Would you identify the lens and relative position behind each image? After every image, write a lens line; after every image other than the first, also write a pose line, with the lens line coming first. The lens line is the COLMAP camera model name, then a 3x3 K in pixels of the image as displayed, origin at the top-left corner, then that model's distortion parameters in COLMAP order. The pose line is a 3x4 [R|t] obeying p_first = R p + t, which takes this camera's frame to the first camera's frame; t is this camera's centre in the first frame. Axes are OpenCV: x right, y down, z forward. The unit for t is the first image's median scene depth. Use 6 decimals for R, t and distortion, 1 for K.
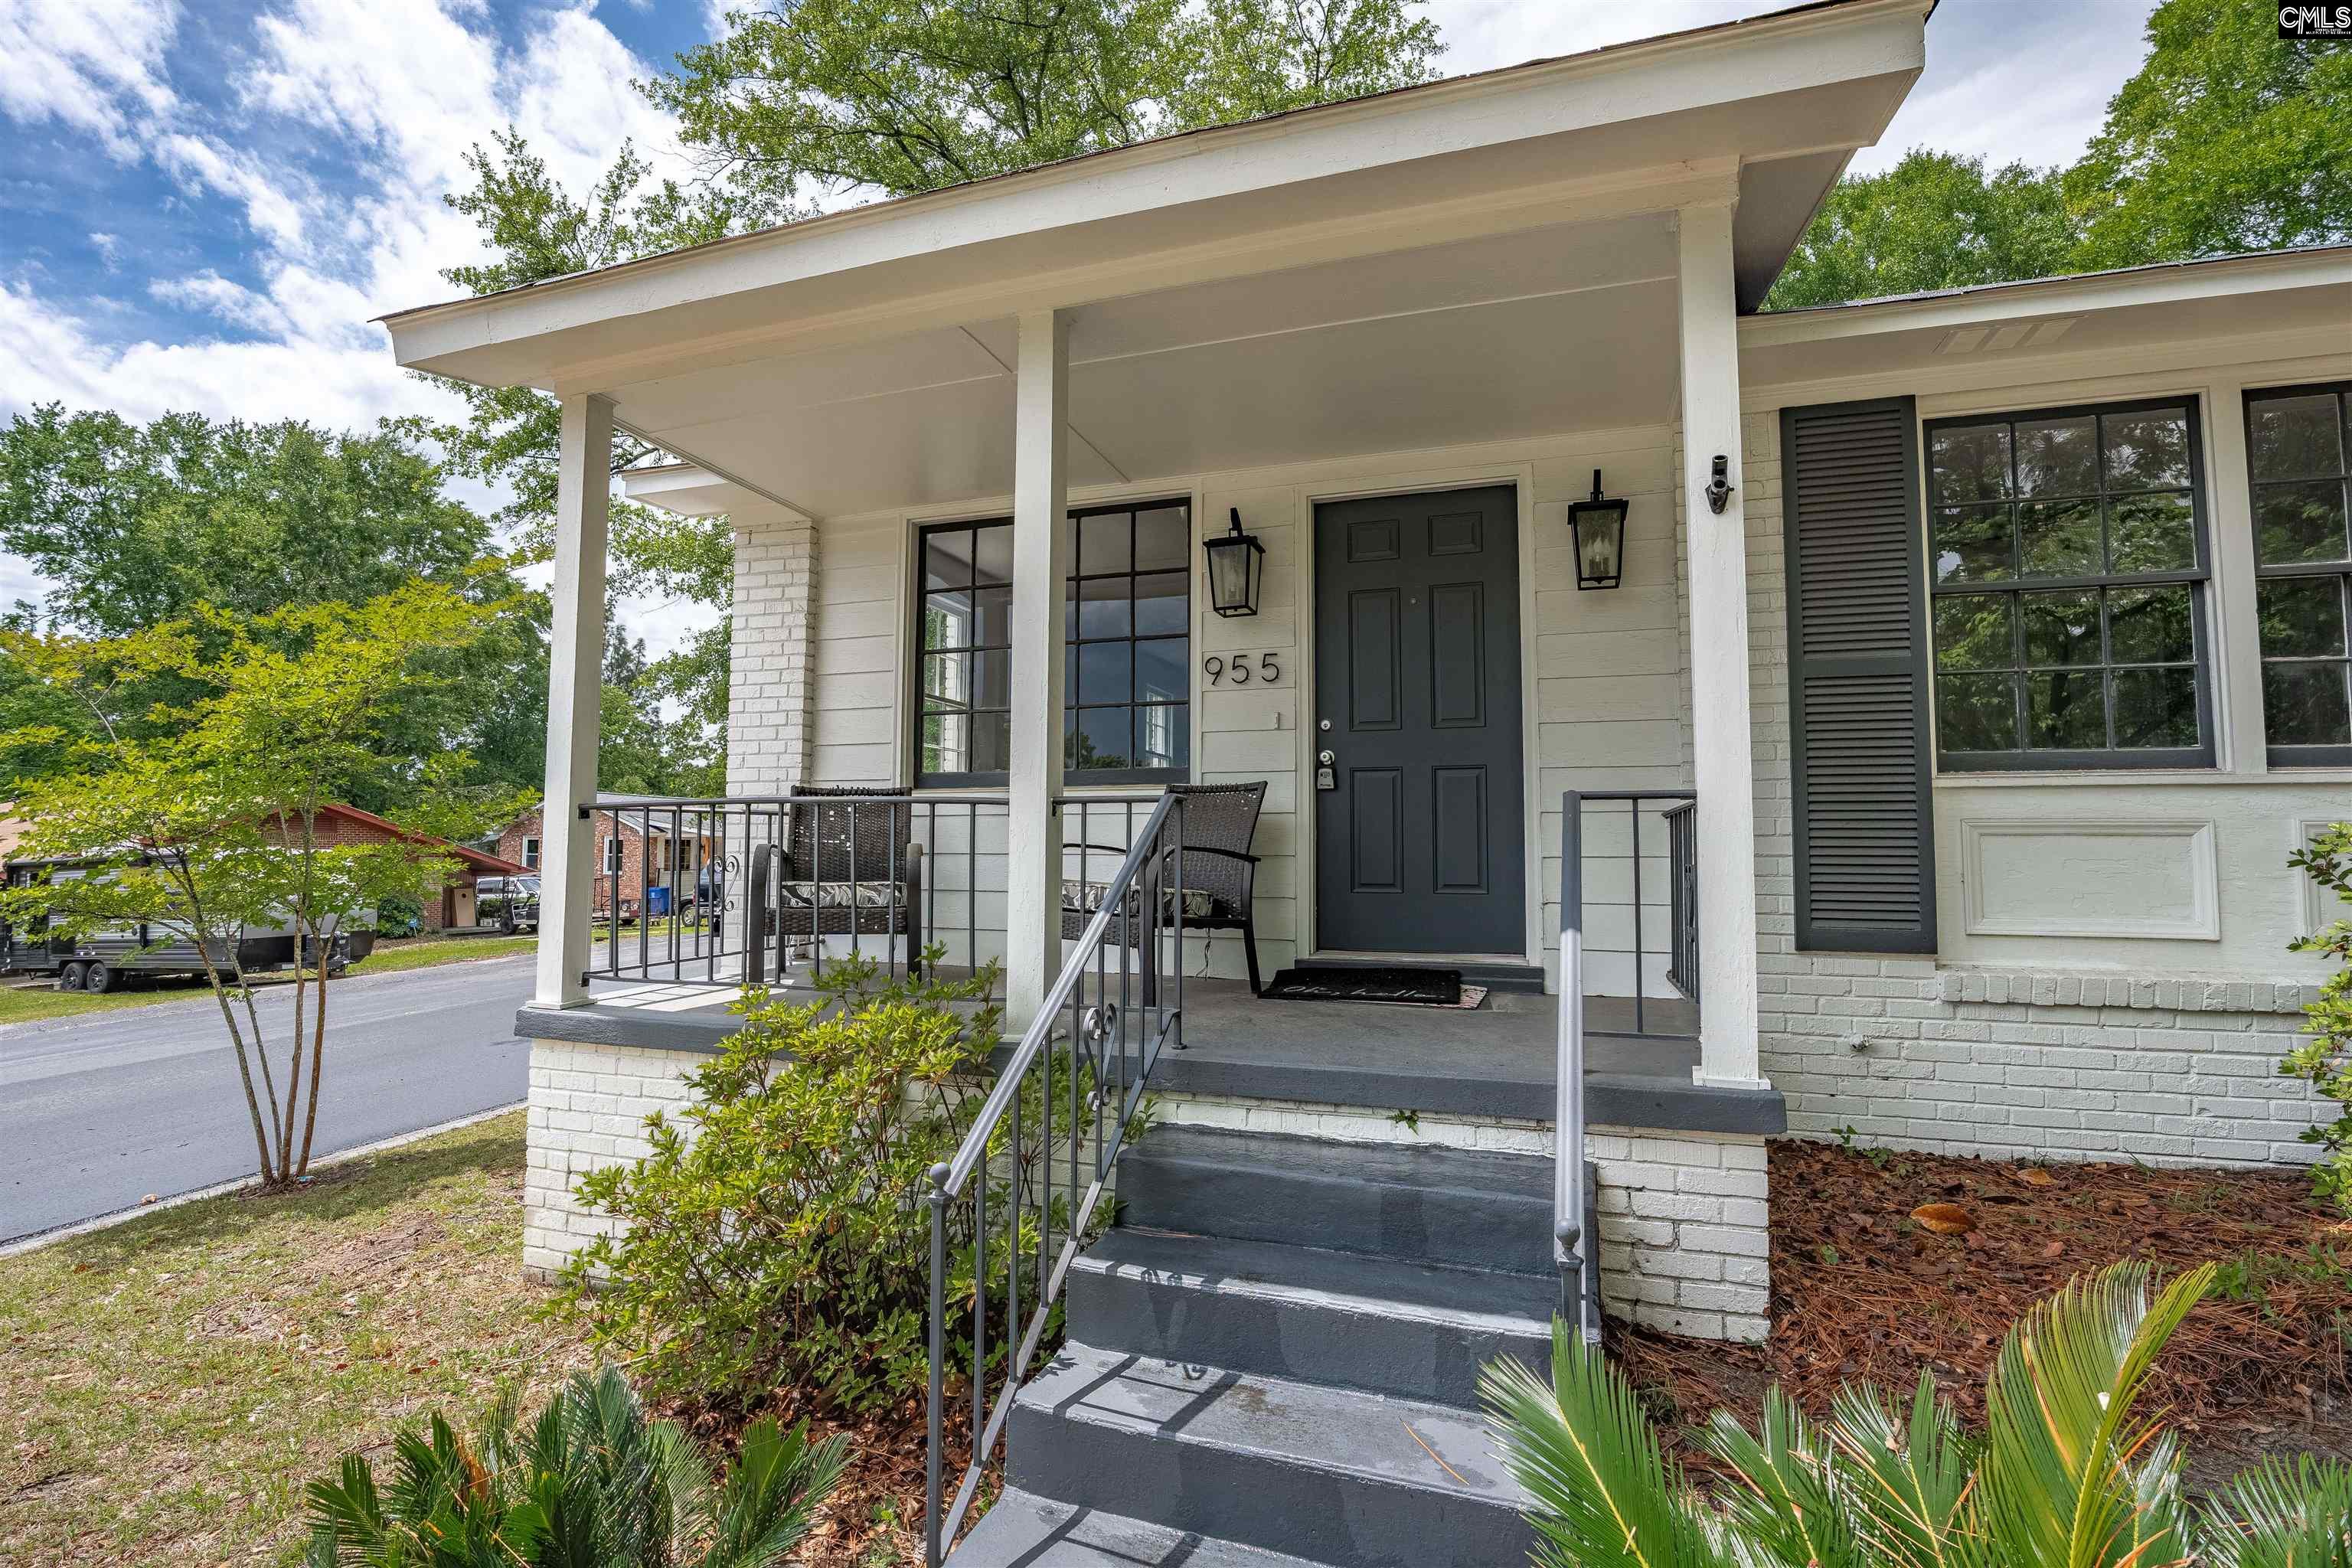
lens RADIAL K [[1099.1, 0, 1187.1], [0, 1099.1, 780.3], [0, 0, 1]] dist [-0.049553, 0.022295]
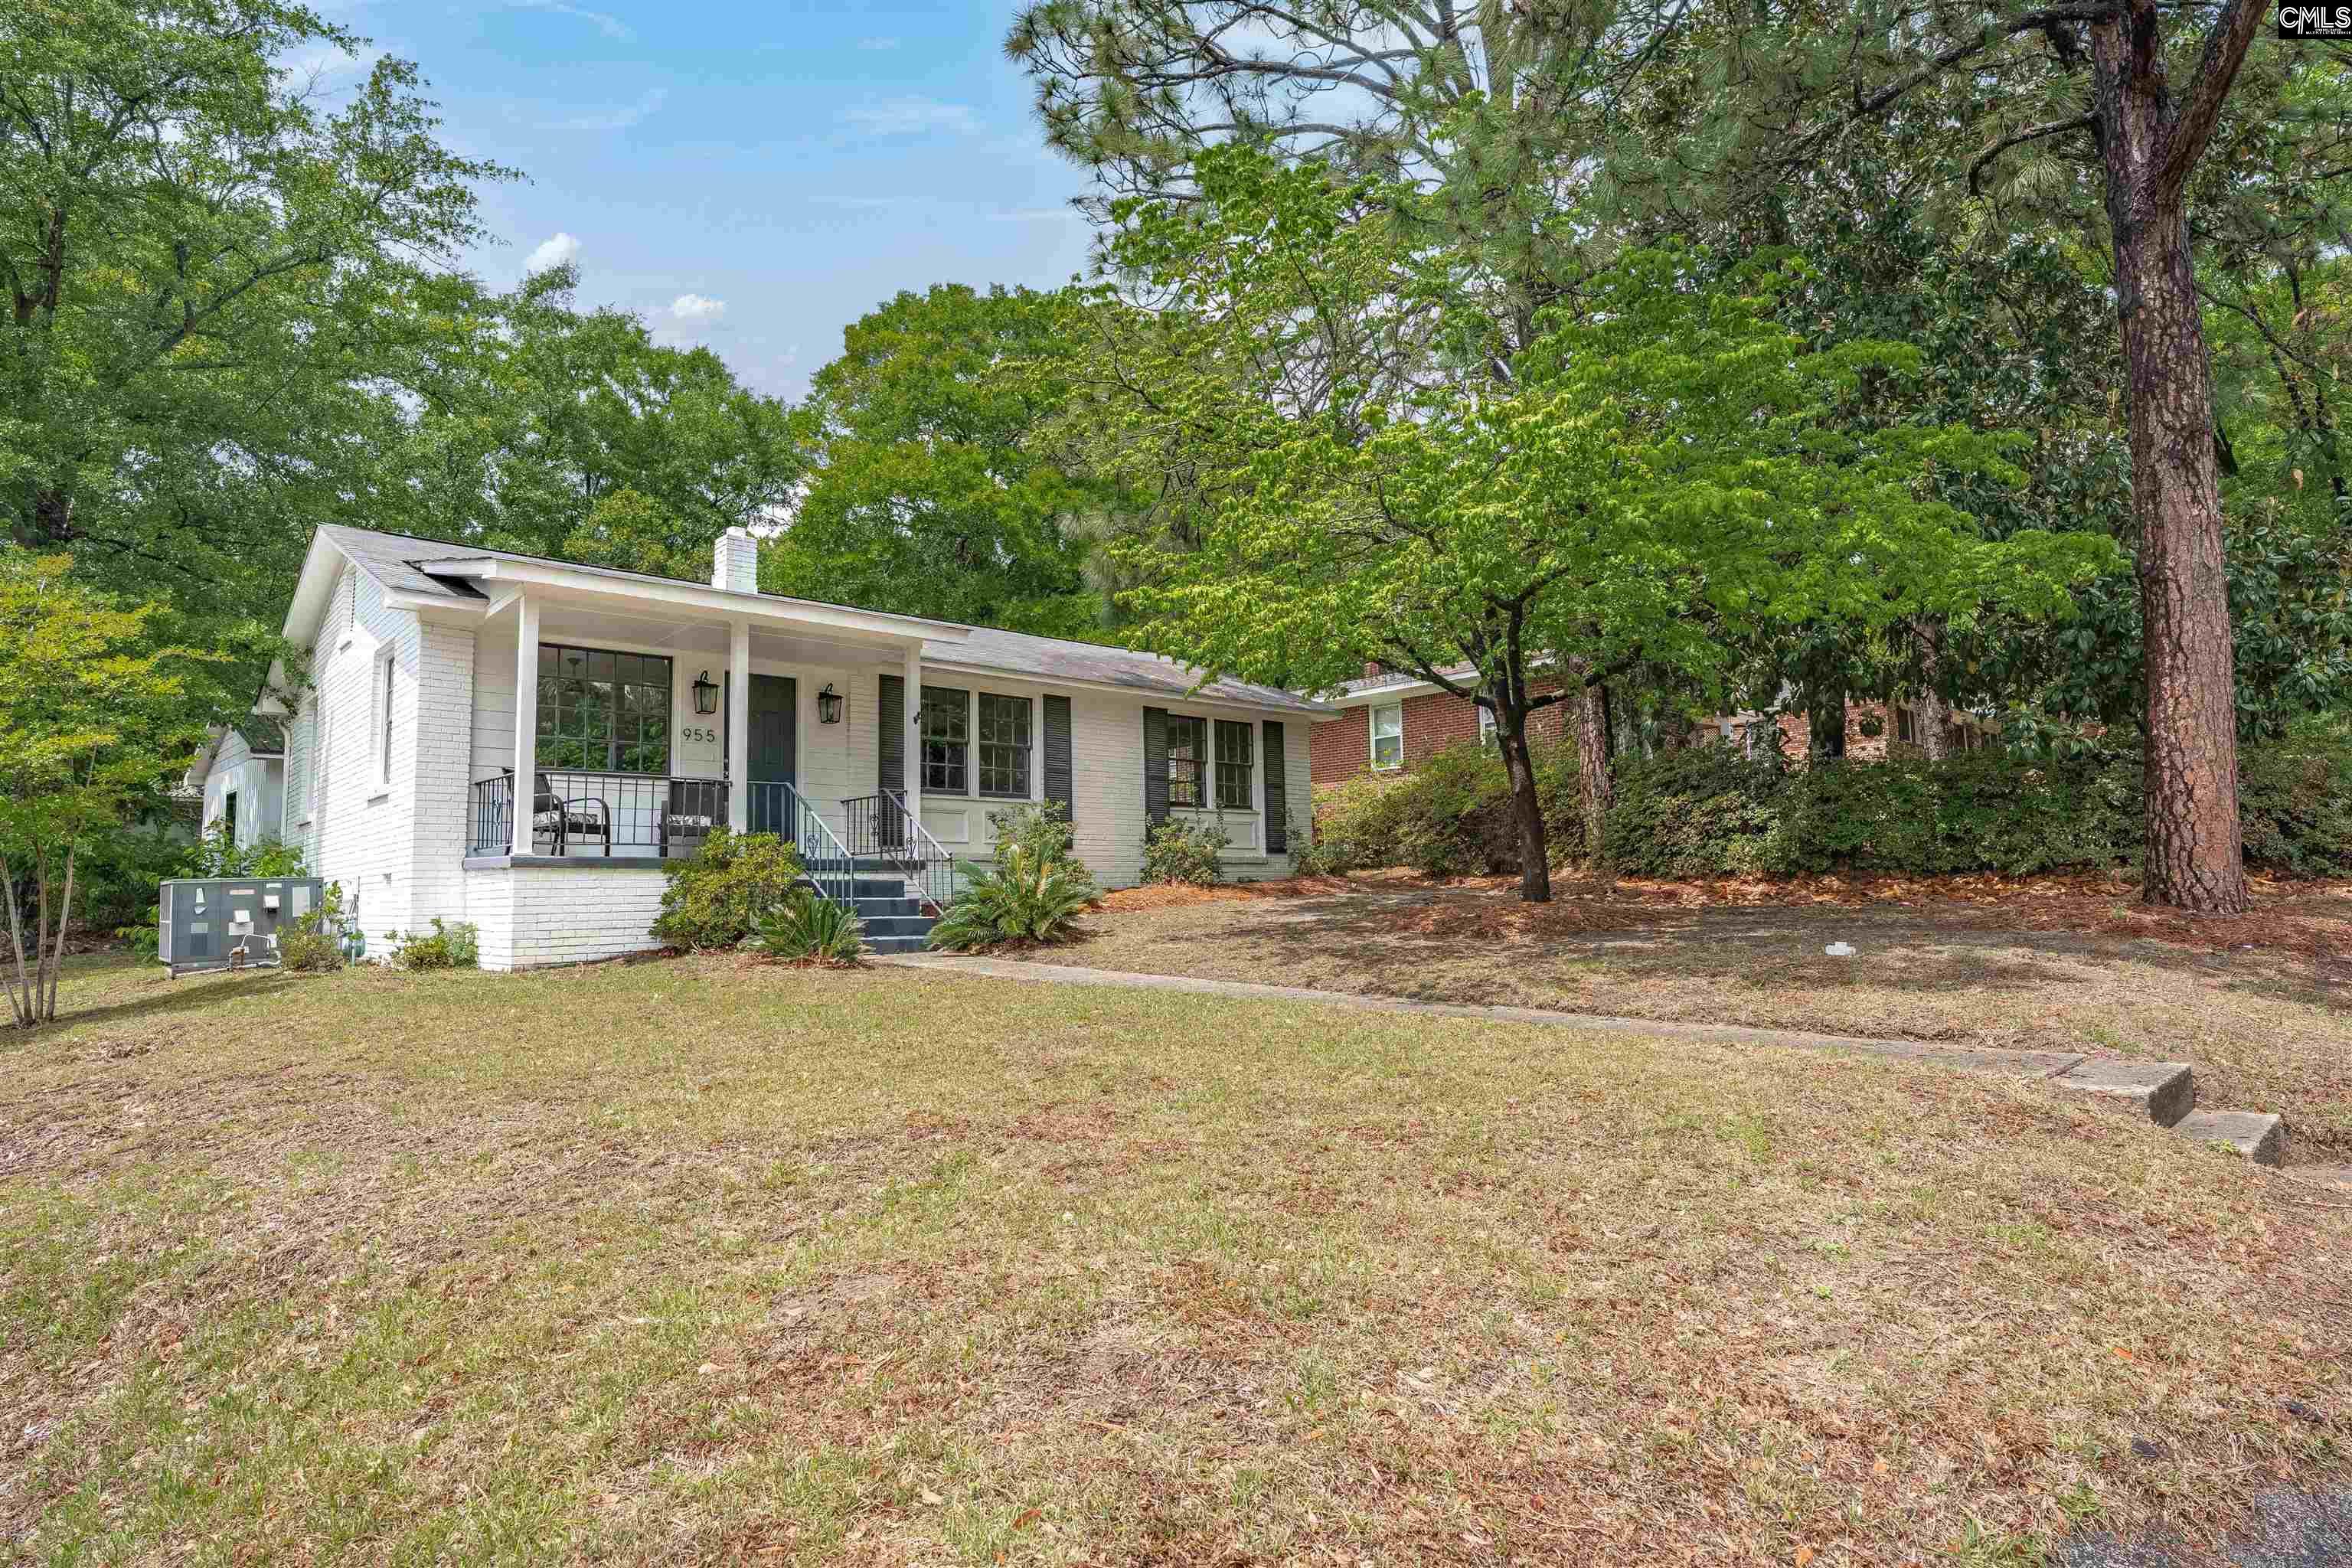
lens RADIAL K [[1296.7, 0, 1178.5], [0, 1296.7, 778.6], [0, 0, 1]] dist [-0.038612, -0.000381]
pose [[0.467167, 0.071129, 0.881304, -2.003517], [-0.035330, 0.997465, -0.061776, 0.137316], [-0.883463, -0.002276, 0.468495, -1.305277]]
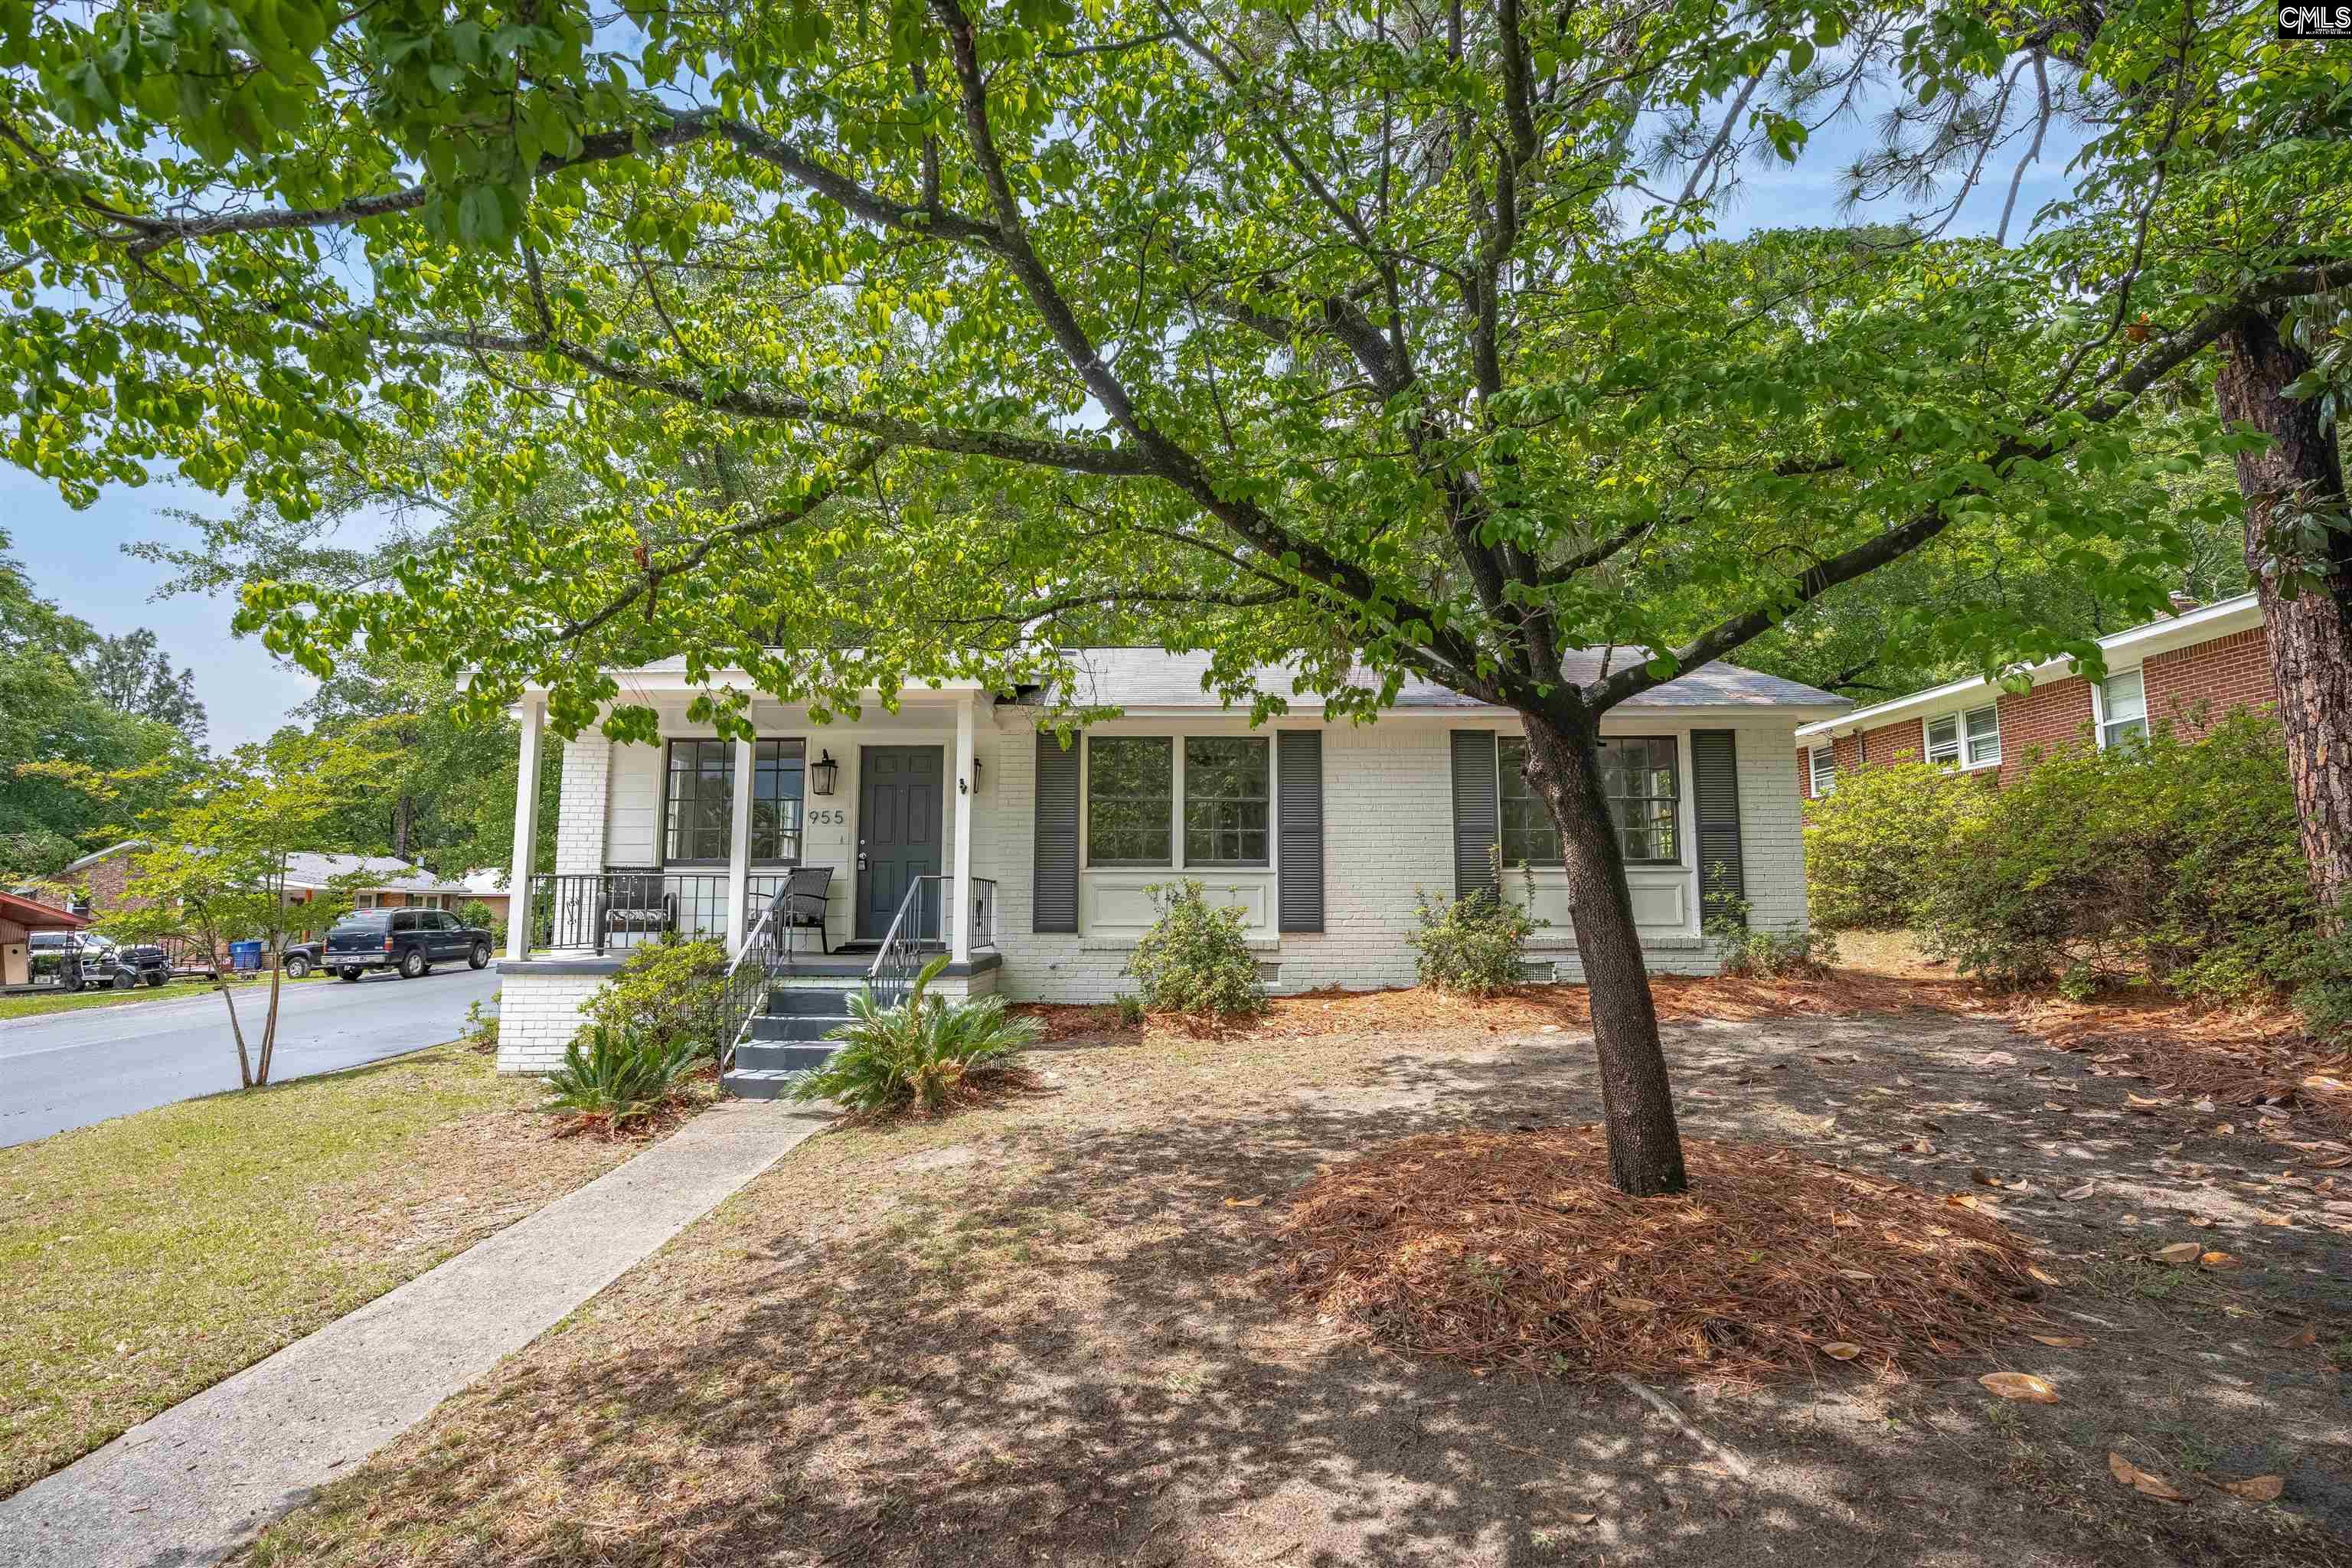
lens RADIAL K [[1099.1, 0, 1187.1], [0, 1099.1, 780.3], [0, 0, 1]] dist [-0.049553, 0.022295]
pose [[0.947925, 0.031259, 0.316955, 0.038595], [-0.015774, 0.998558, -0.051304, -0.074437], [-0.318102, 0.043633, 0.947052, -1.448094]]
